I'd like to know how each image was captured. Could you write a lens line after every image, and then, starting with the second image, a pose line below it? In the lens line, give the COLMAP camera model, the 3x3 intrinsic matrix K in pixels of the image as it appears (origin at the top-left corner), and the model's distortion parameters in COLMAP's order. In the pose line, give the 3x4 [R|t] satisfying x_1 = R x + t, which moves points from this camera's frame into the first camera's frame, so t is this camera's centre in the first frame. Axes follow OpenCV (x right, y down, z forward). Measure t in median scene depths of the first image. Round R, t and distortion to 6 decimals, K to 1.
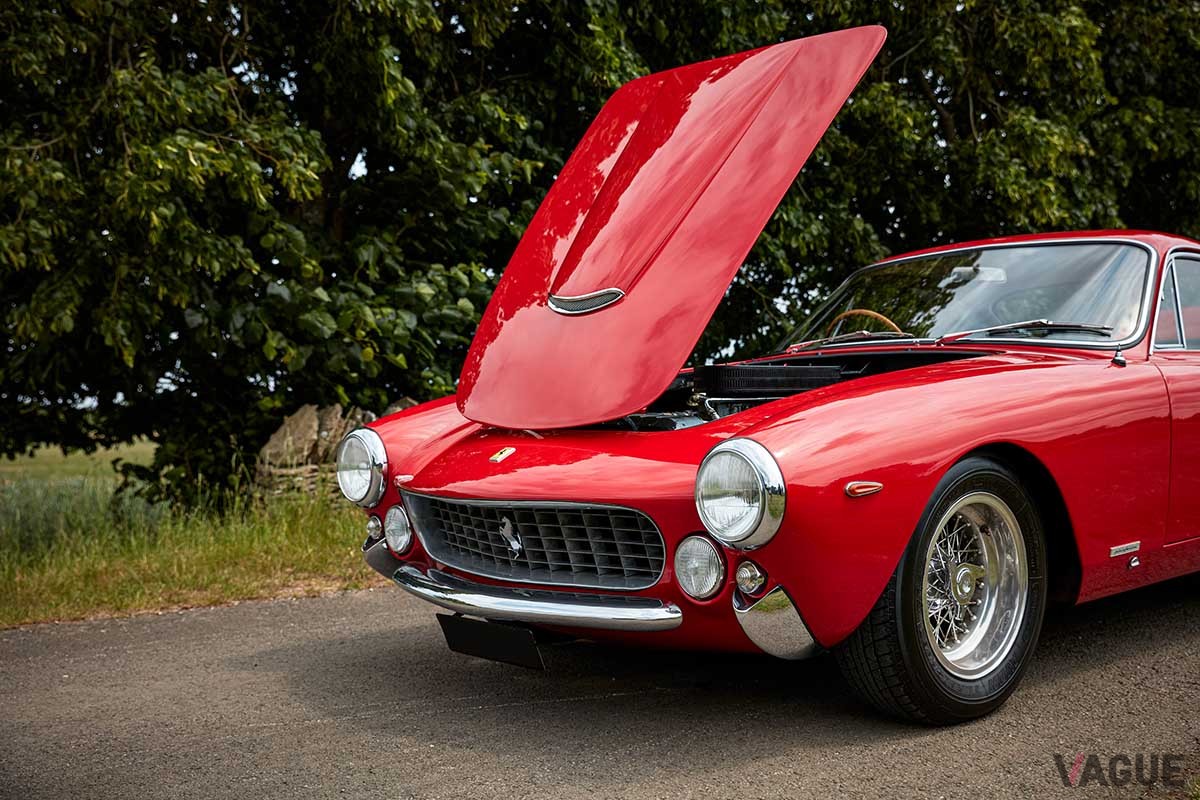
lens RADIAL K [[1247.7, 0, 603.4], [0, 1247.7, 395.8], [0, 0, 1]] dist [-0.025447, 0.000000]
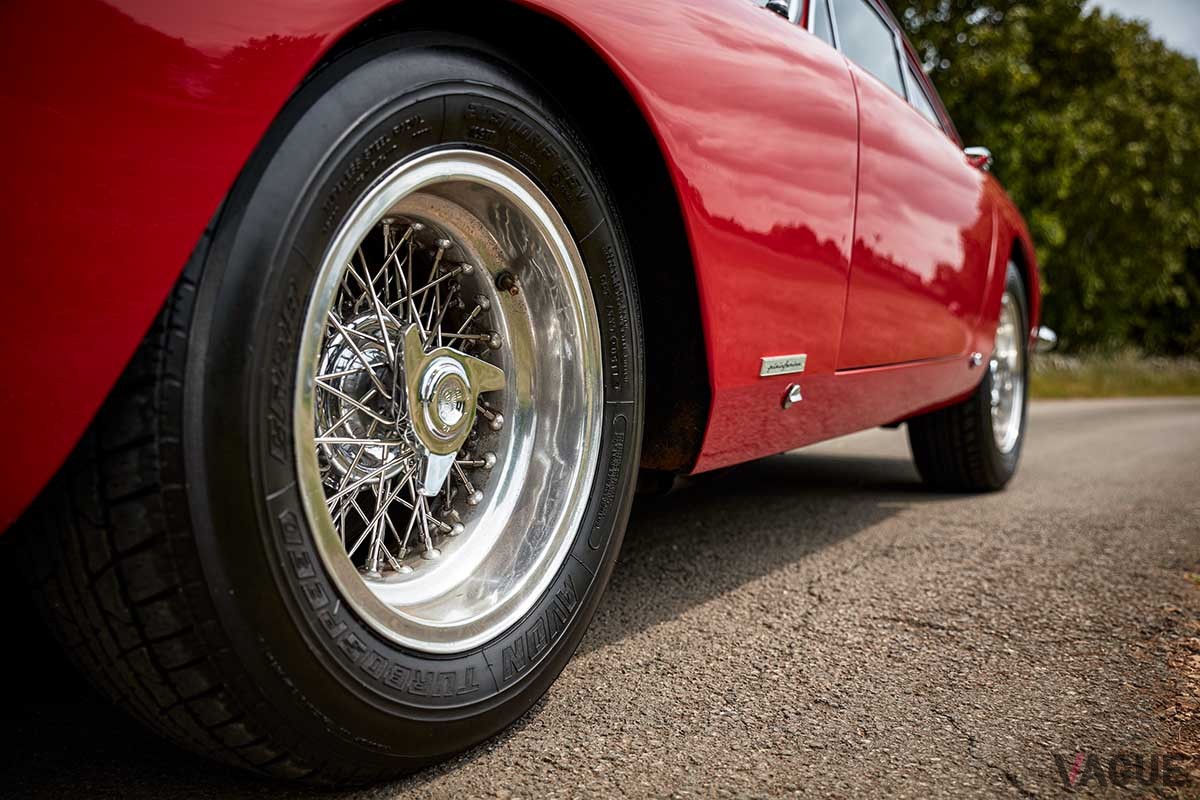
lens RADIAL K [[1247.7, 0, 600.4], [0, 1247.7, 401.1], [0, 0, 1]] dist [-0.025447, 0.000000]
pose [[0.945094, 0.004670, 0.326765, 0.205544], [-0.024128, 0.998166, 0.055521, 0.125468], [-0.325907, -0.060356, 0.943473, 0.610490]]
